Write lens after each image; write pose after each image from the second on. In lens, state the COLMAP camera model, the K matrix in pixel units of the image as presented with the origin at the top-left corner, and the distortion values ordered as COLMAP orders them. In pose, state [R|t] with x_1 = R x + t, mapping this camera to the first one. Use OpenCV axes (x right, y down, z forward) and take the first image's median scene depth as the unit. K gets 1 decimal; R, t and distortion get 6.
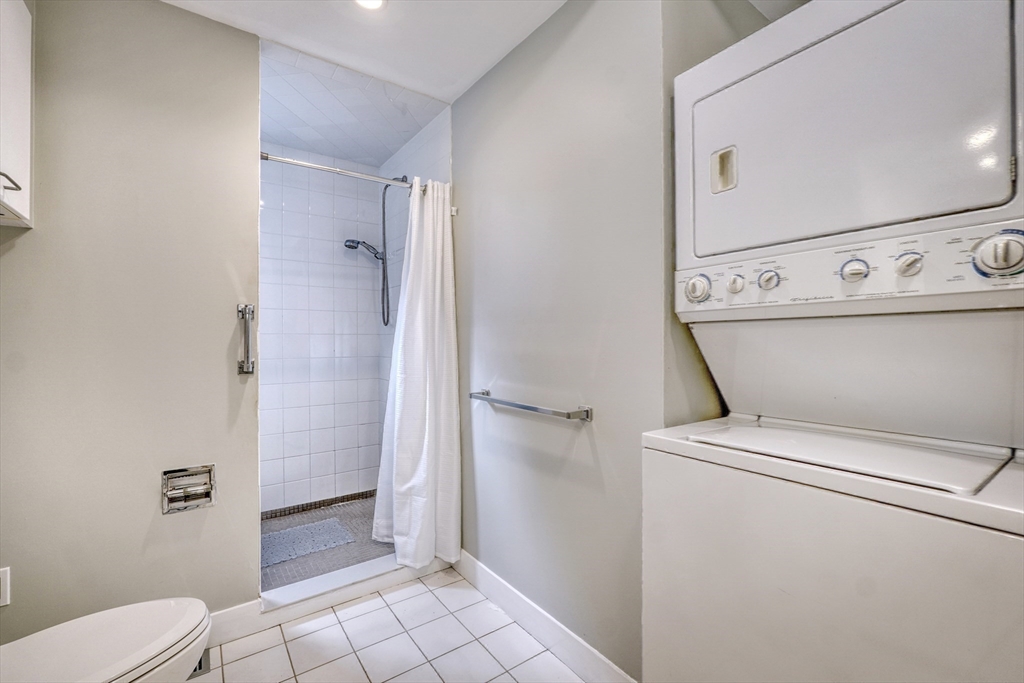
lens RADIAL K [[440.1, 0, 514.0], [0, 440.1, 340.0], [0, 0, 1]] dist [-0.011312, -0.000140]
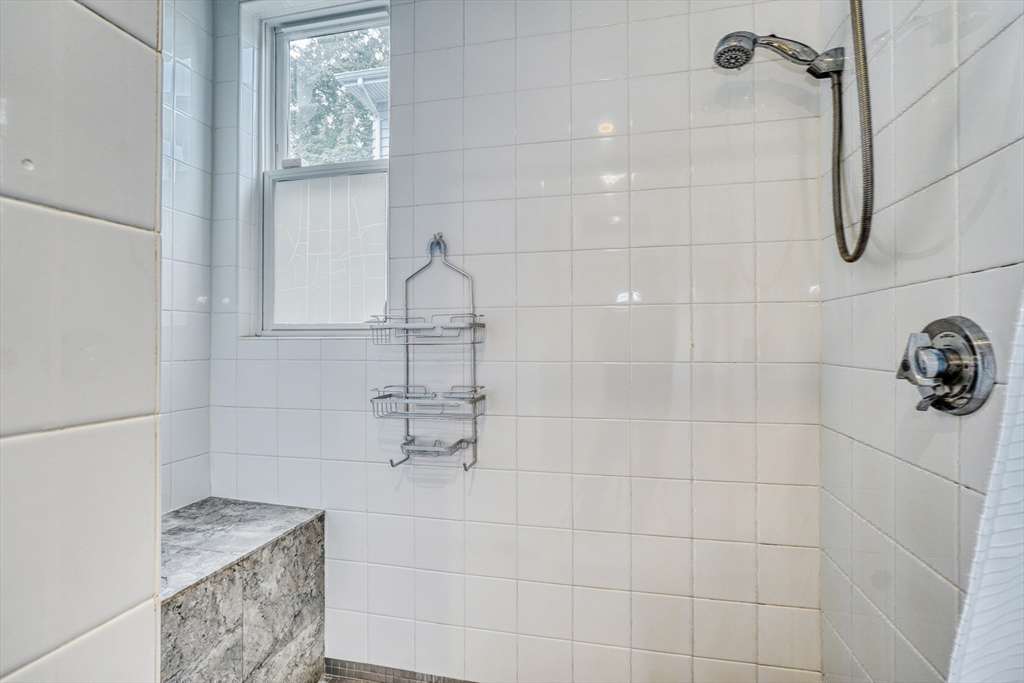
lens RADIAL K [[436.4, 0, 512.0], [0, 436.4, 341.5], [0, 0, 1]] dist [-0.000722, -0.000092]
pose [[0.631759, 0.000638, -0.775165, -0.282878], [0.003019, 0.999990, 0.003283, 0.026518], [0.775159, -0.004414, 0.631751, 0.860591]]
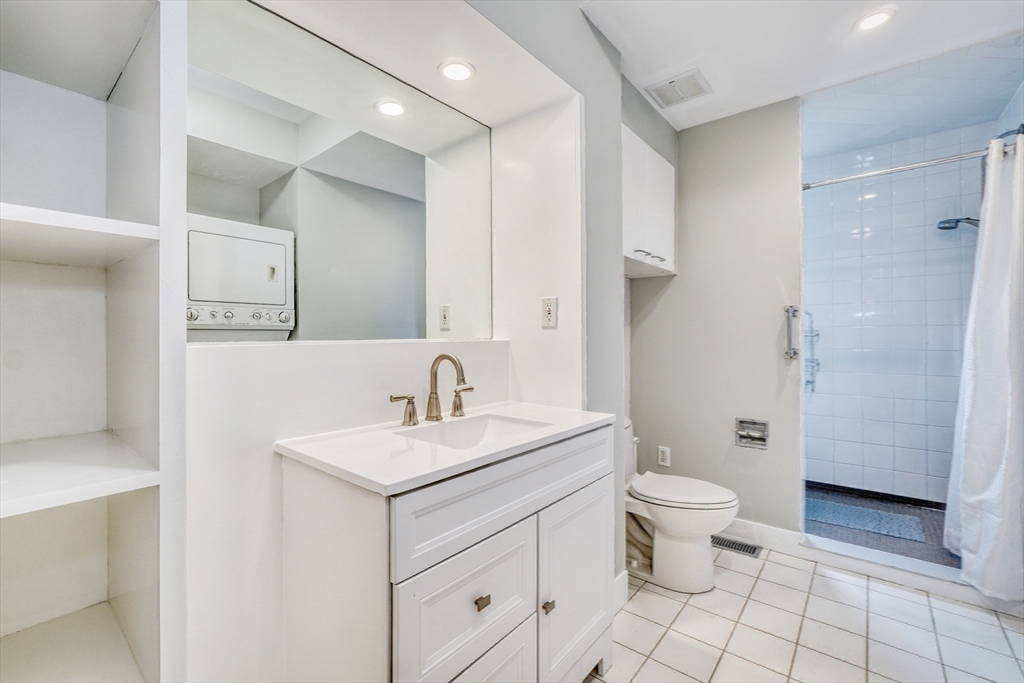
lens RADIAL K [[440.1, 0, 514.0], [0, 440.1, 340.0], [0, 0, 1]] dist [-0.011312, -0.000140]
pose [[0.258665, 0.012124, -0.965891, 0.355037], [0.005999, 0.999882, 0.014158, -0.001096], [0.965949, -0.009457, 0.258561, -0.116361]]
